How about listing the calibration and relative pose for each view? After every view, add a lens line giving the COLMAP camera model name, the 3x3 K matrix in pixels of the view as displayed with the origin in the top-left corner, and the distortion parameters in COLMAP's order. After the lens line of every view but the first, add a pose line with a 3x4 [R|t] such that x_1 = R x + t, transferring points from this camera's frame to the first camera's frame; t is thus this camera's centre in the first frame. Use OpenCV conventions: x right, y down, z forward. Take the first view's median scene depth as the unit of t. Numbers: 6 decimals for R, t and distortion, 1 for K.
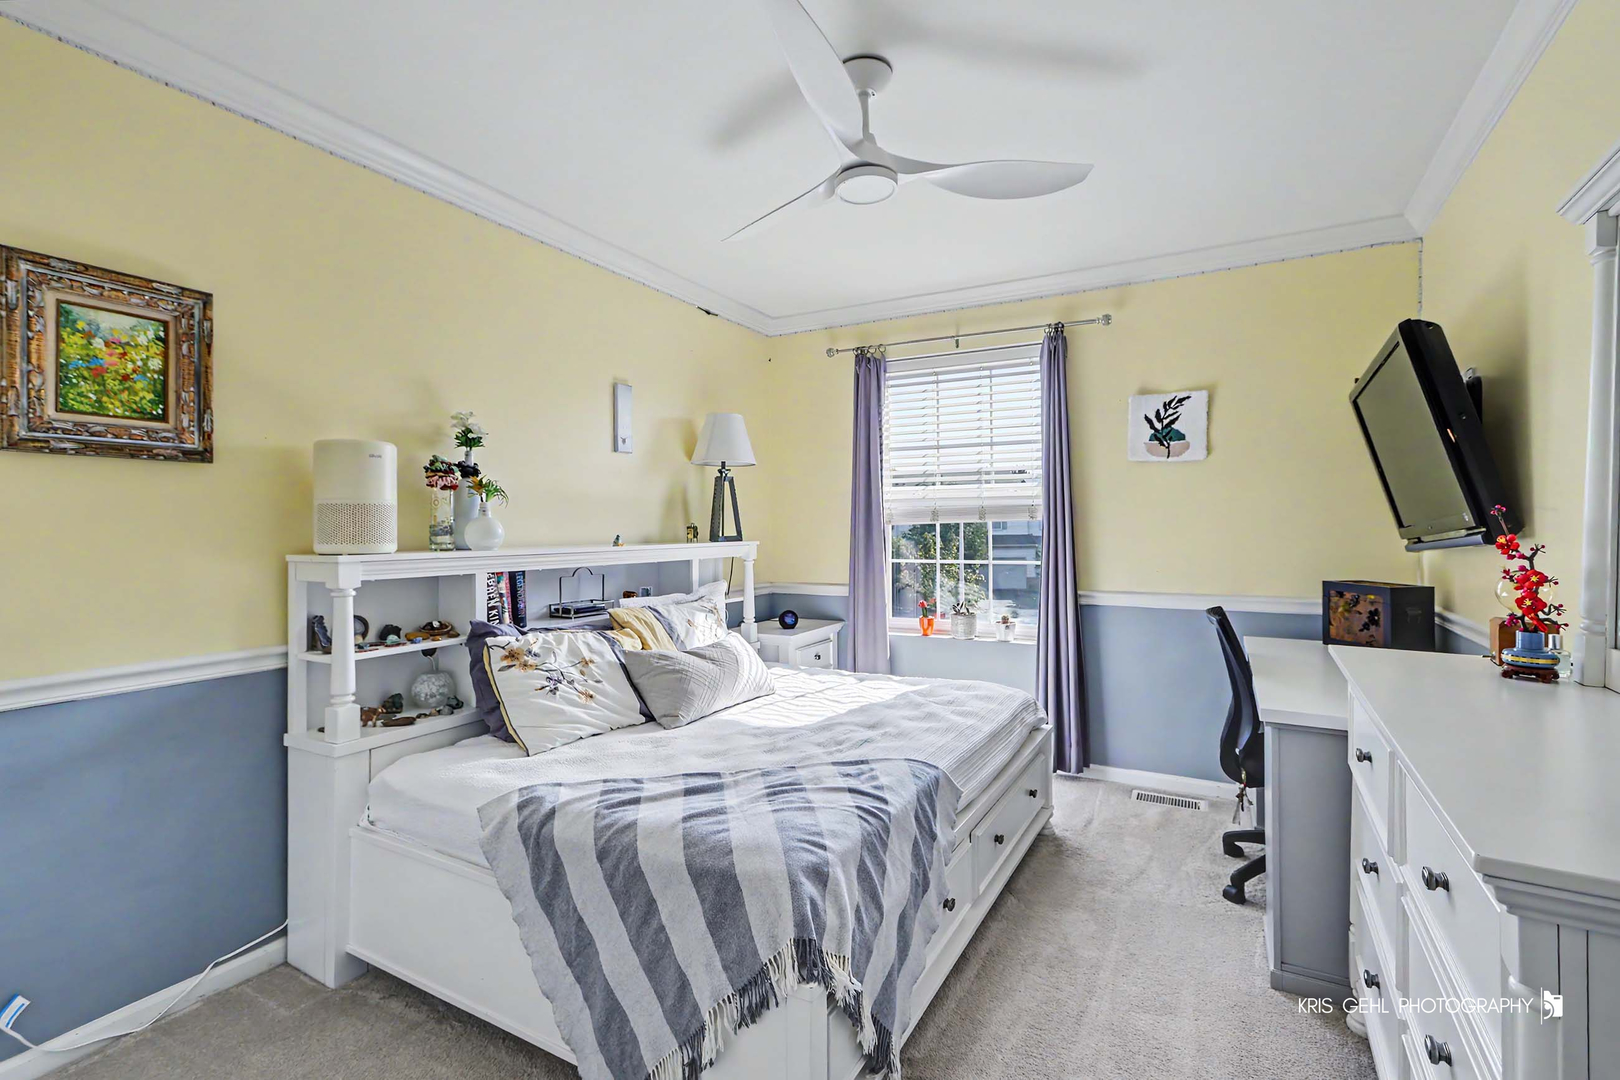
lens RADIAL K [[760.6, 0, 809.0], [0, 760.6, 531.5], [0, 0, 1]] dist [0.017191, -0.000464]
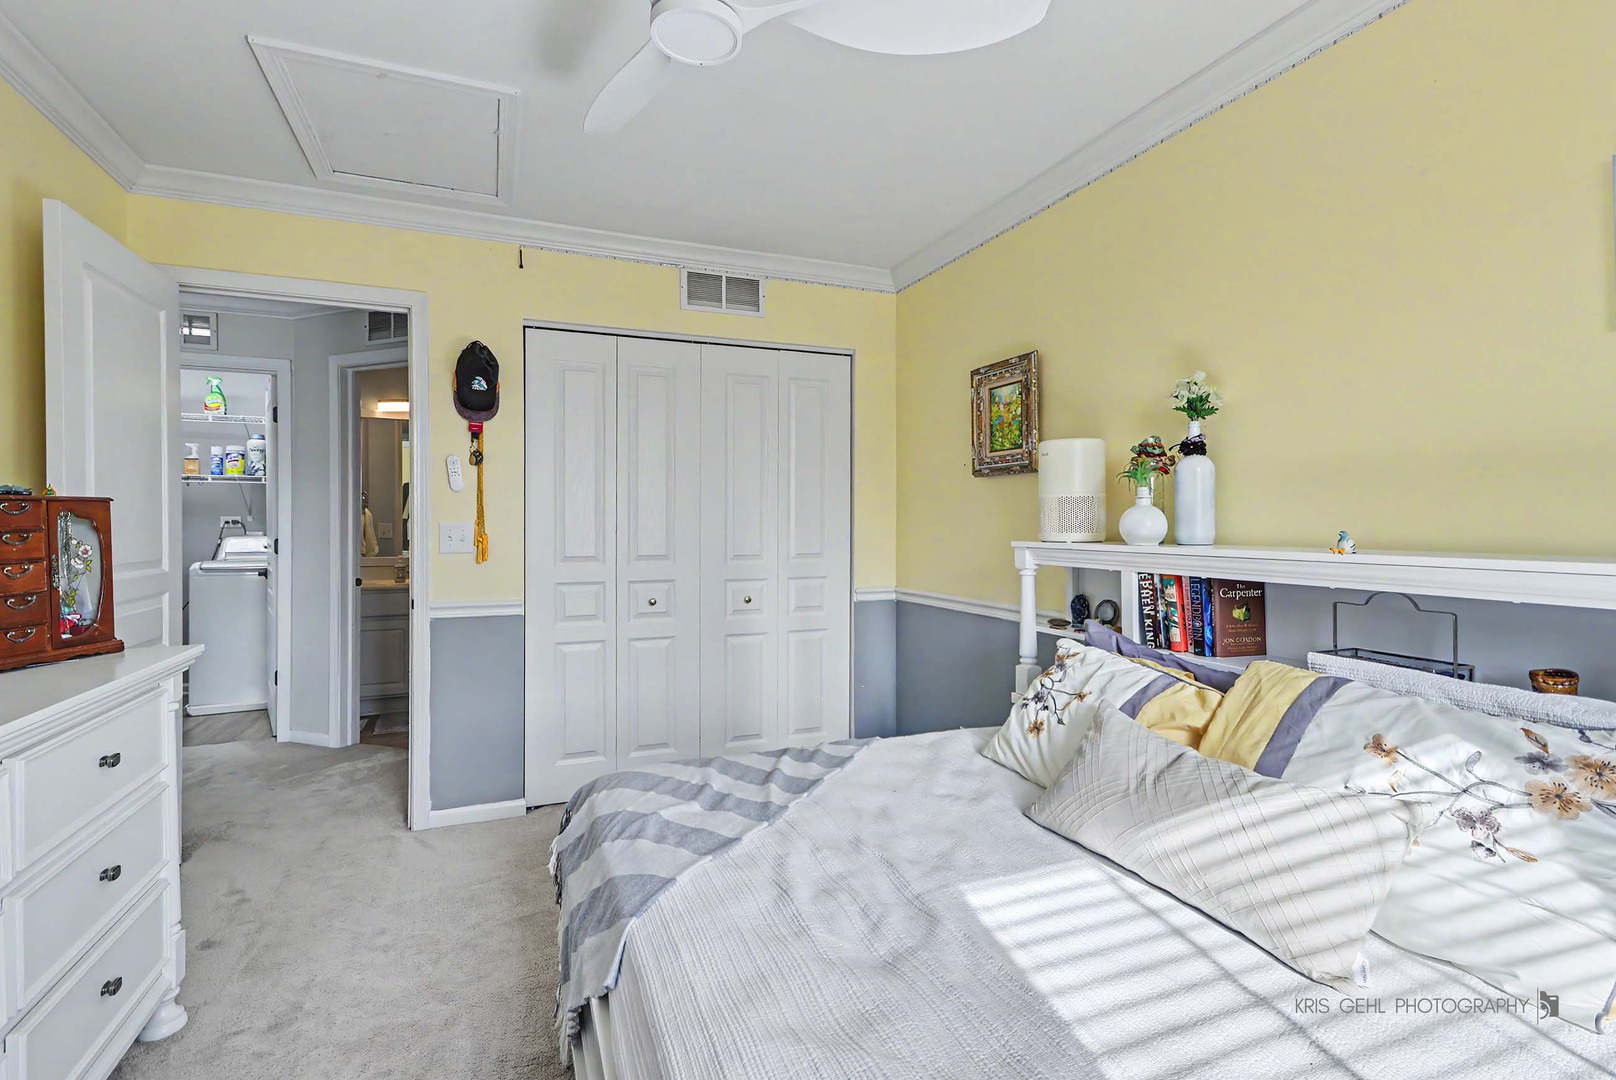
lens RADIAL K [[758.7, 0, 804.4], [0, 758.7, 529.2], [0, 0, 1]] dist [0.017191, -0.000464]
pose [[-0.609862, 0.005417, -0.792489, 0.603994], [-0.007893, 0.999886, 0.012908, -0.000434], [0.792468, 0.014128, -0.609750, 1.603485]]
